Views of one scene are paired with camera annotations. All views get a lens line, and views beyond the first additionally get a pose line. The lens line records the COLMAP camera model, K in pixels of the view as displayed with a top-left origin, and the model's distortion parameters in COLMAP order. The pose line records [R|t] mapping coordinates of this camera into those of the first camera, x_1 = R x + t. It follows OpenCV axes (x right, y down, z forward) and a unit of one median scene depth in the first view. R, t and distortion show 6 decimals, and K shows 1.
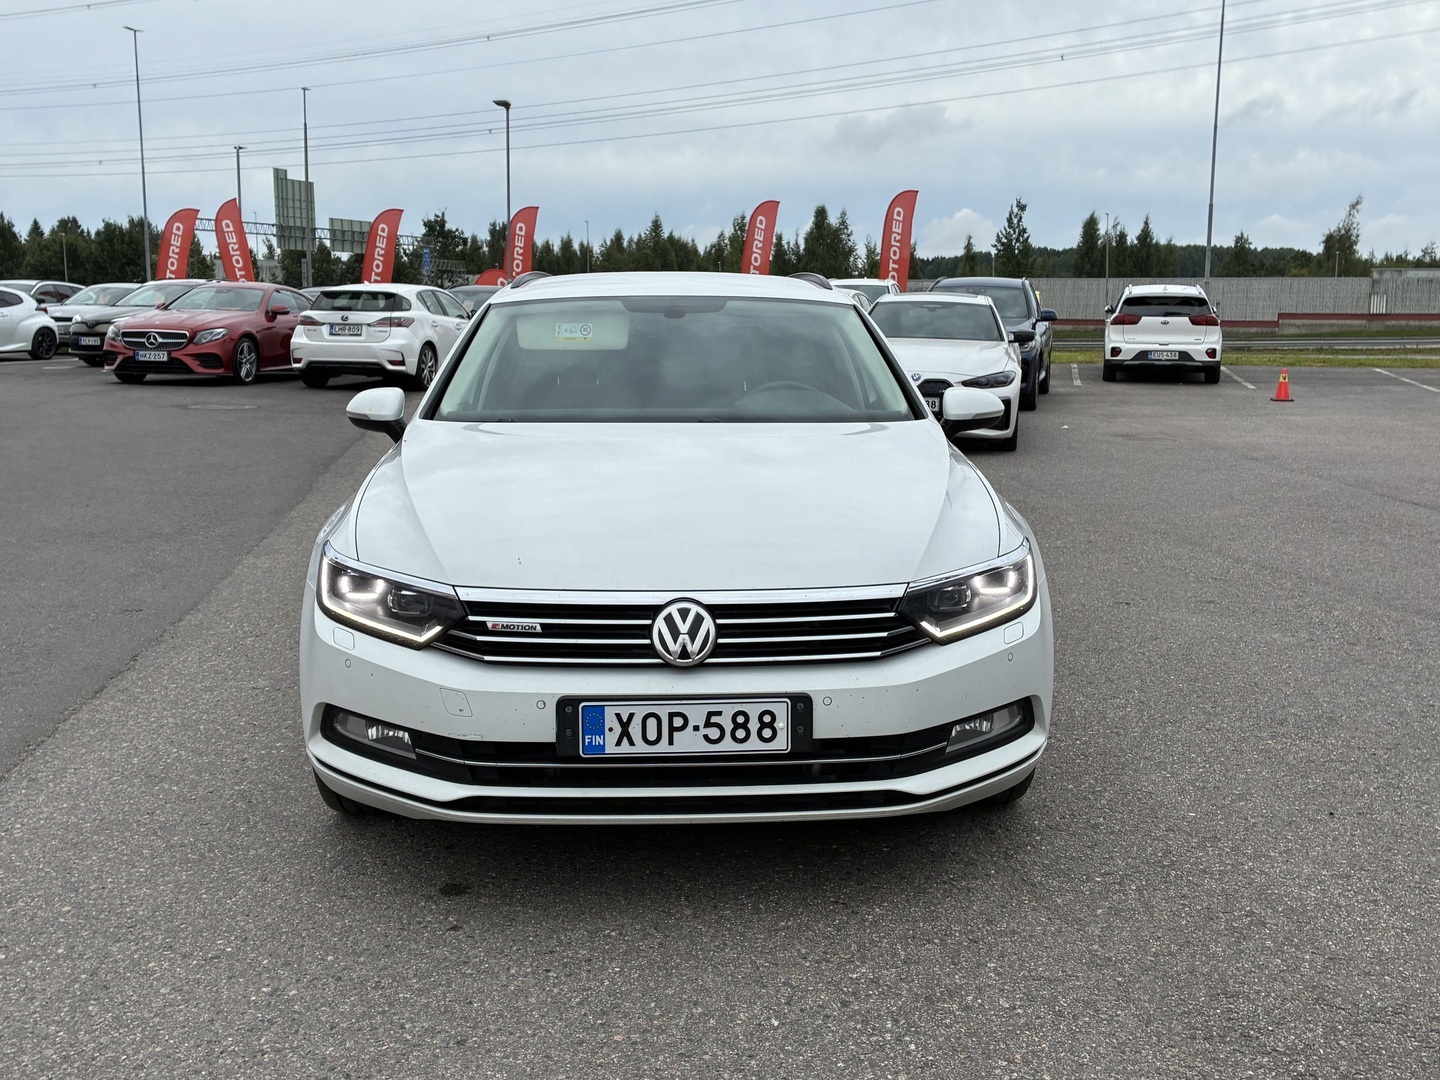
lens RADIAL K [[1425.6, 0, 720.0], [0, 1425.6, 540.0], [0, 0, 1]] dist [0.134960, -0.376901]
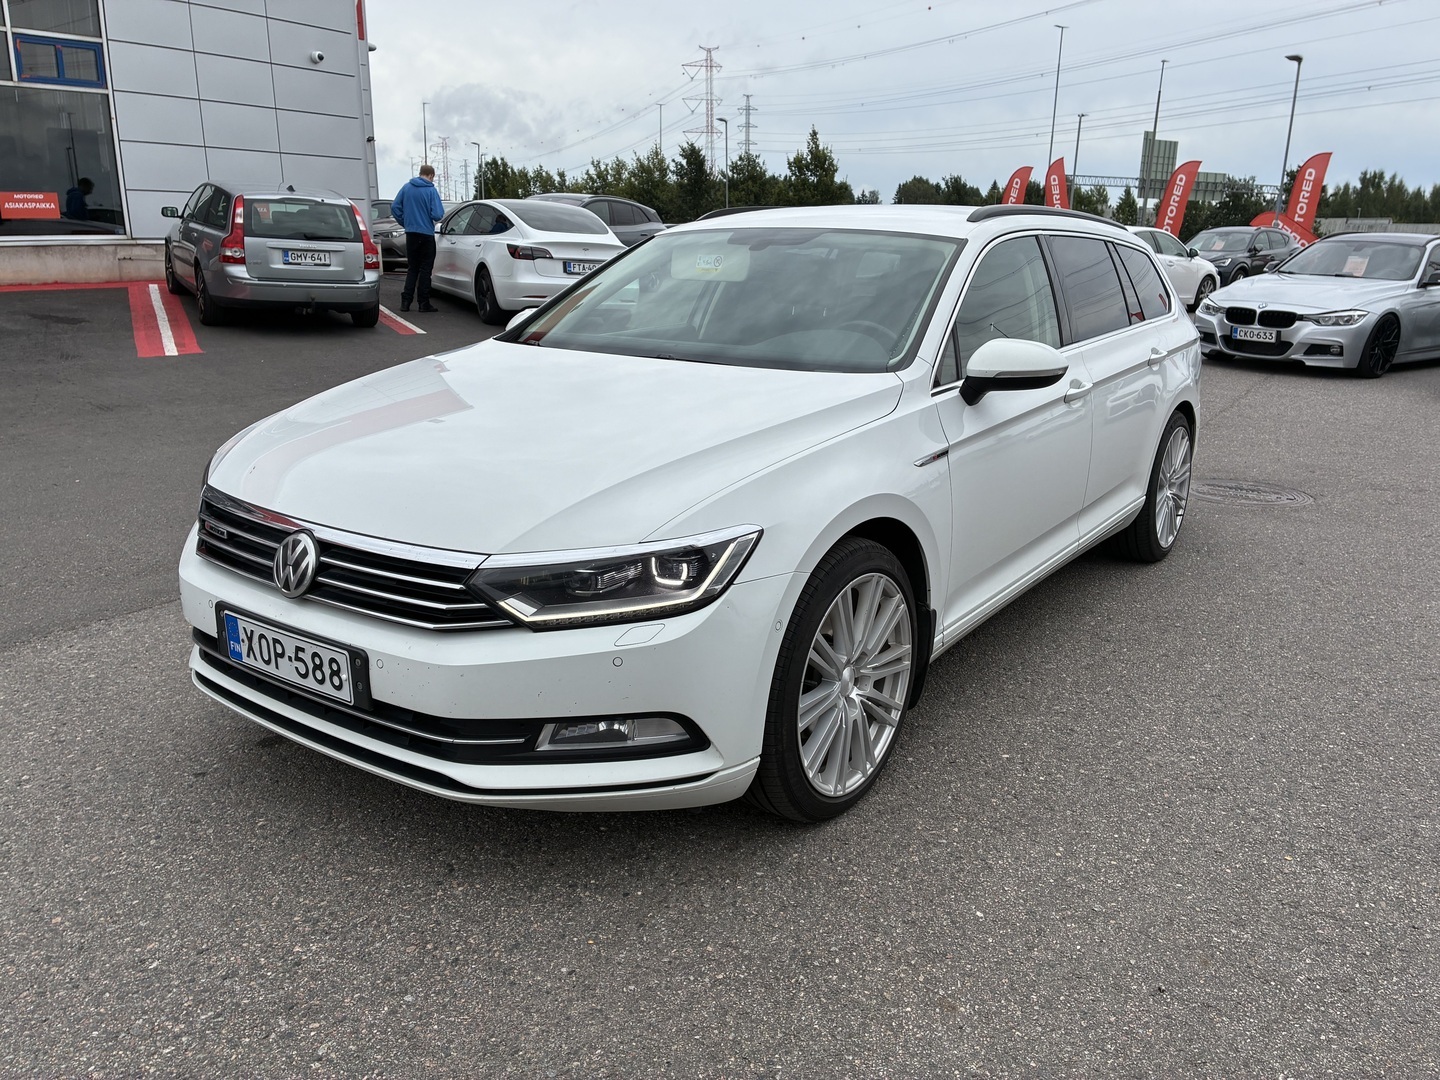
lens RADIAL K [[1079.7, 0, 720.0], [0, 1079.7, 540.0], [0, 0, 1]] dist [0.073232, -0.089507]
pose [[0.788054, 0.172207, -0.591030, 0.654584], [-0.110844, 0.984079, 0.138935, -0.089968], [0.605545, -0.043976, 0.794595, 0.571367]]
